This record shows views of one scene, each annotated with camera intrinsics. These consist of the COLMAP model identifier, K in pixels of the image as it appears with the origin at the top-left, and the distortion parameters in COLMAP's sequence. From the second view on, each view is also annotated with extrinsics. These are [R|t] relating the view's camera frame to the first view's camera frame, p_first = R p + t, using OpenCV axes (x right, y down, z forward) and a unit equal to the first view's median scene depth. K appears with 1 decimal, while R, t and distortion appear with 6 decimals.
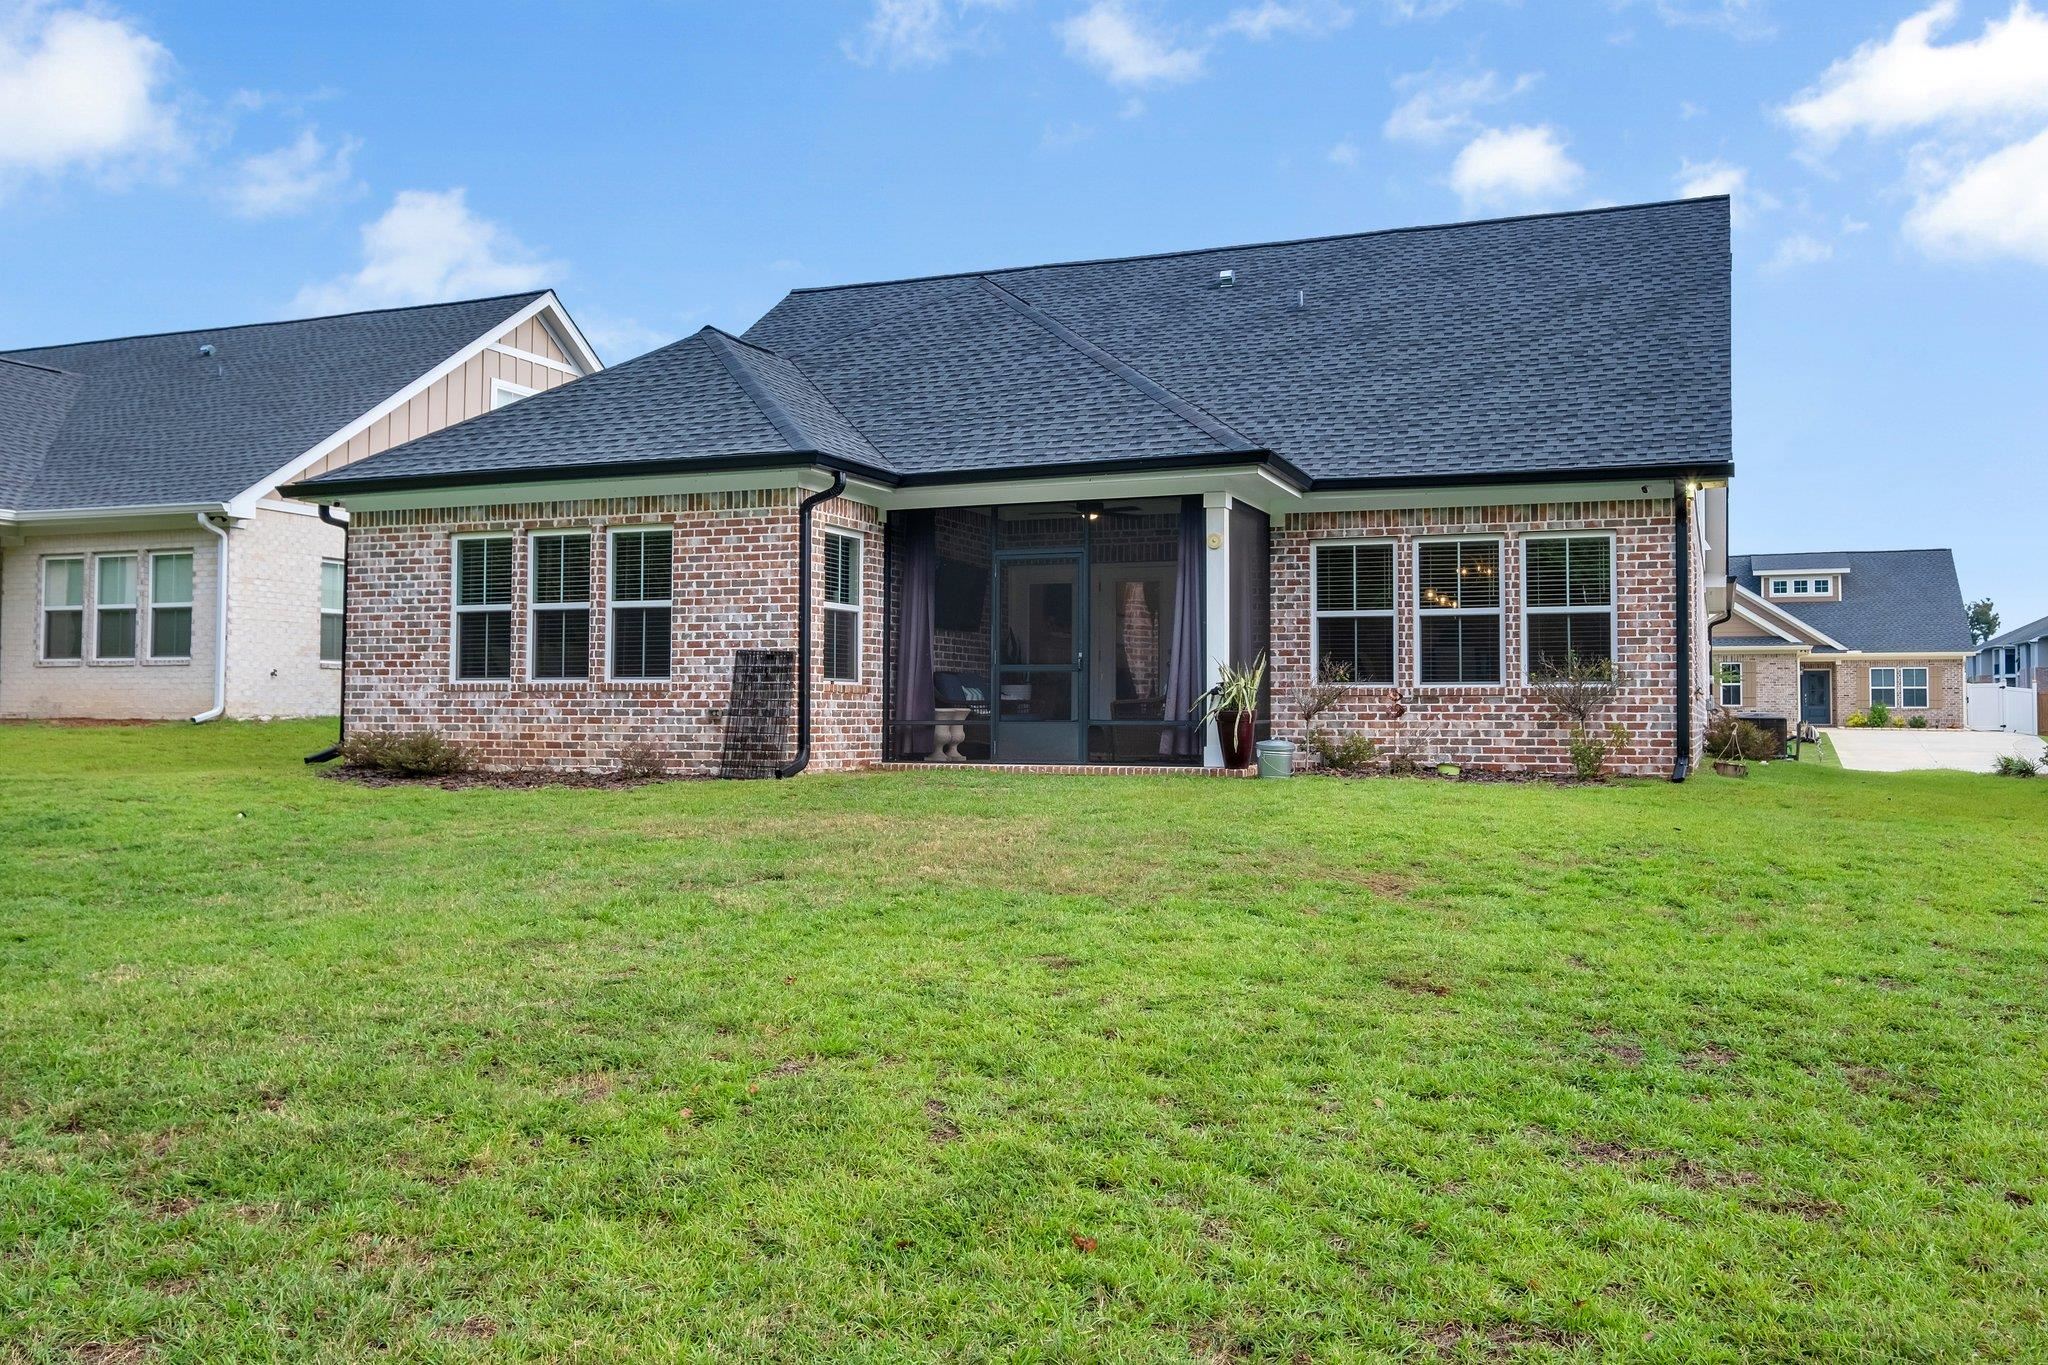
lens RADIAL K [[1725.7, 0, 1025.4], [0, 1725.7, 676.5], [0, 0, 1]] dist [-0.013540, 0.003430]
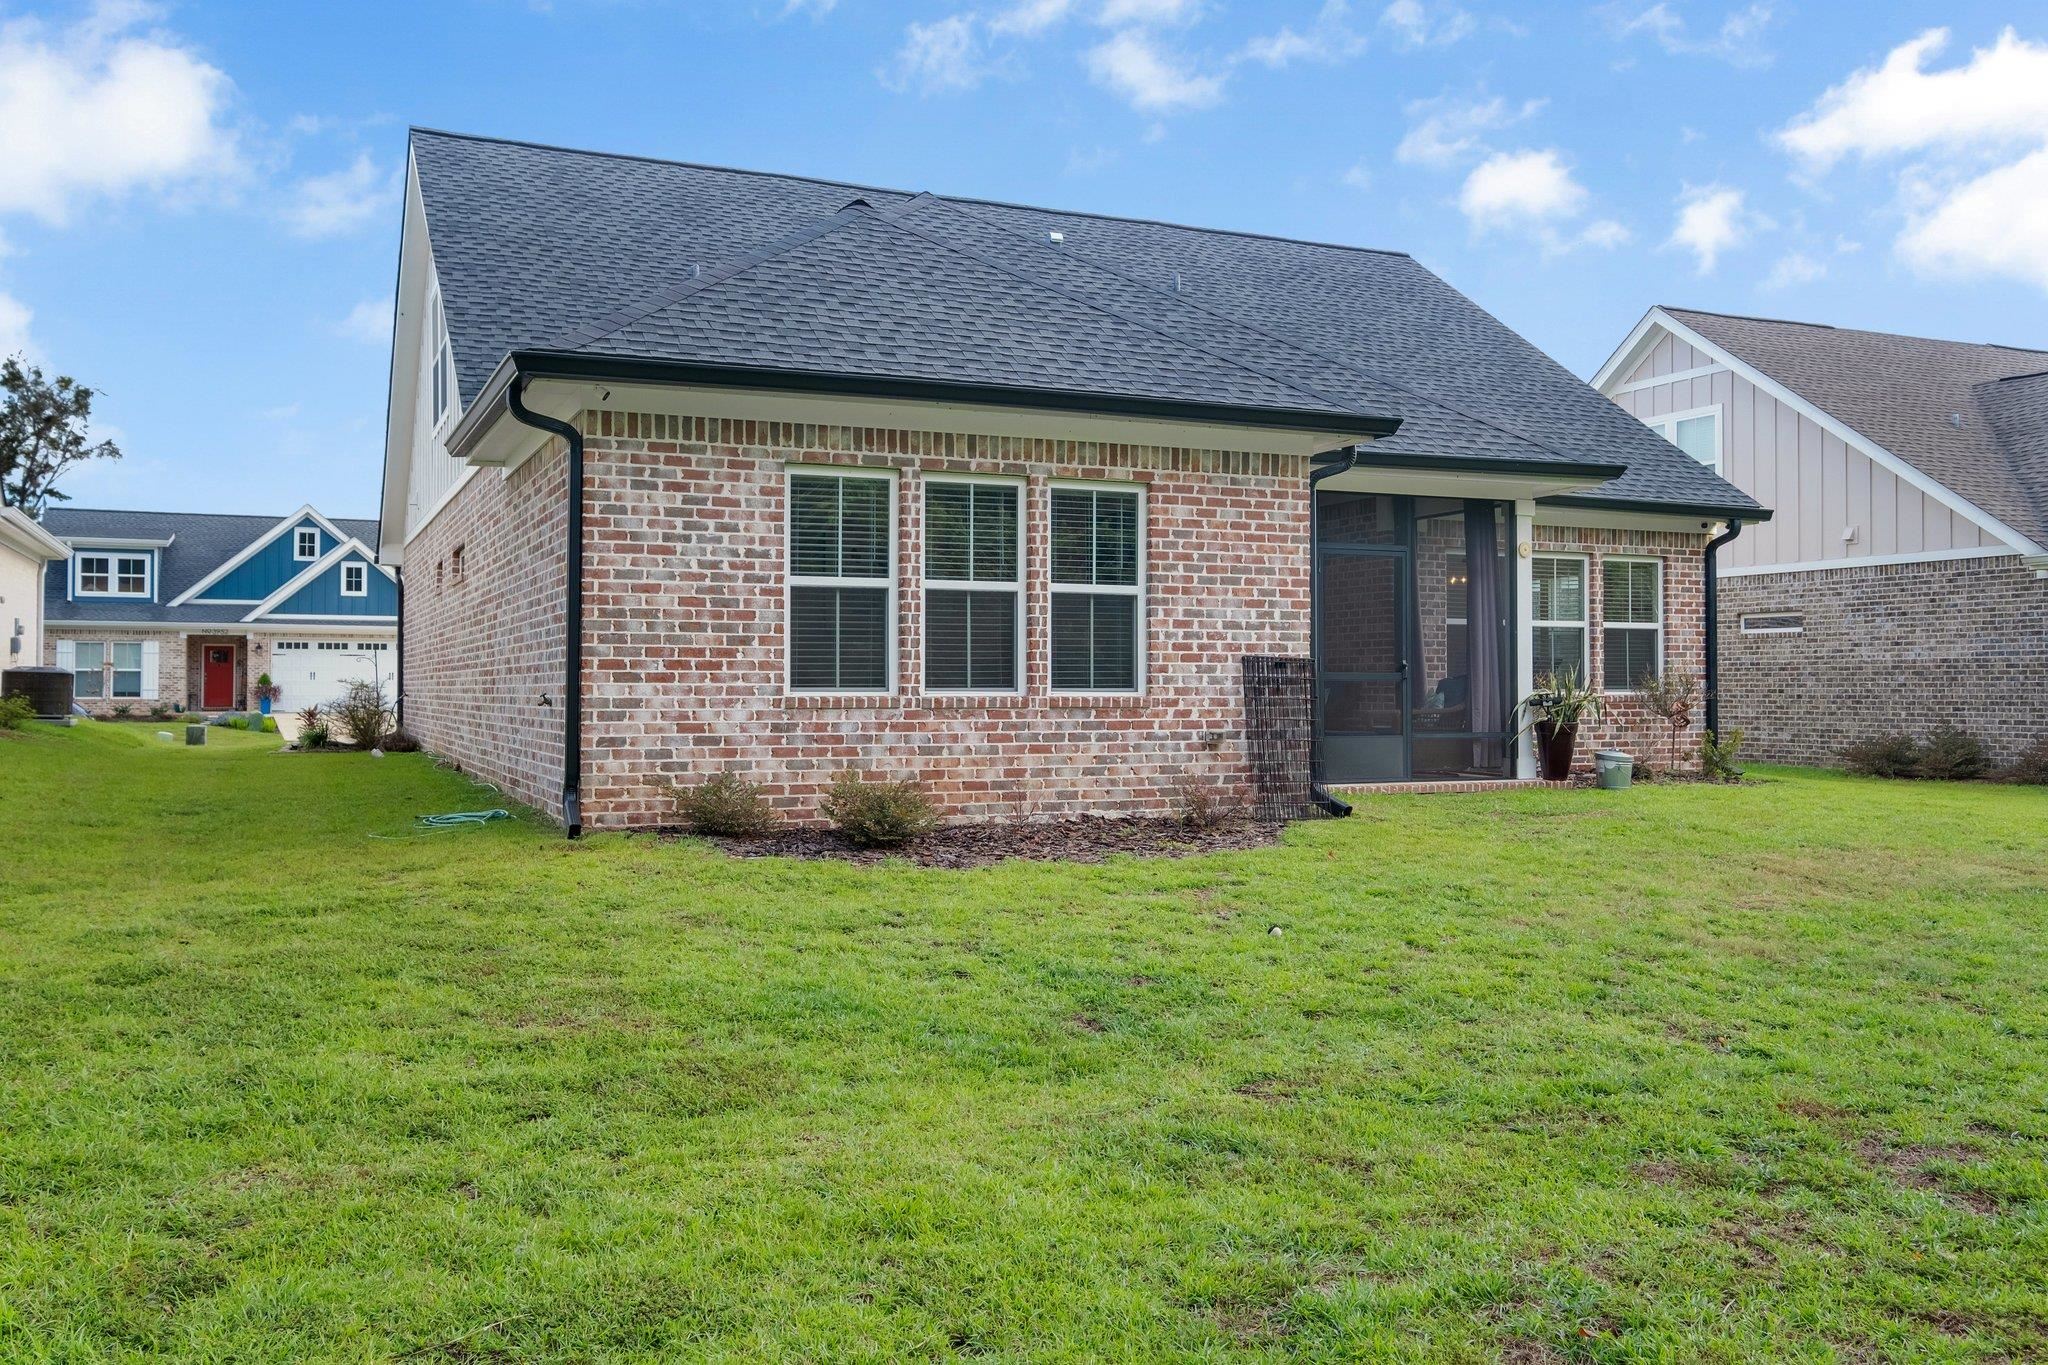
lens RADIAL K [[1725.7, 0, 1024.3], [0, 1725.7, 687.2], [0, 0, 1]] dist [-0.013540, 0.003430]
pose [[0.691229, -0.002730, 0.722631, -0.767742], [-0.016572, 0.999670, 0.019629, -0.014097], [-0.722446, -0.025543, 0.690955, 0.507239]]
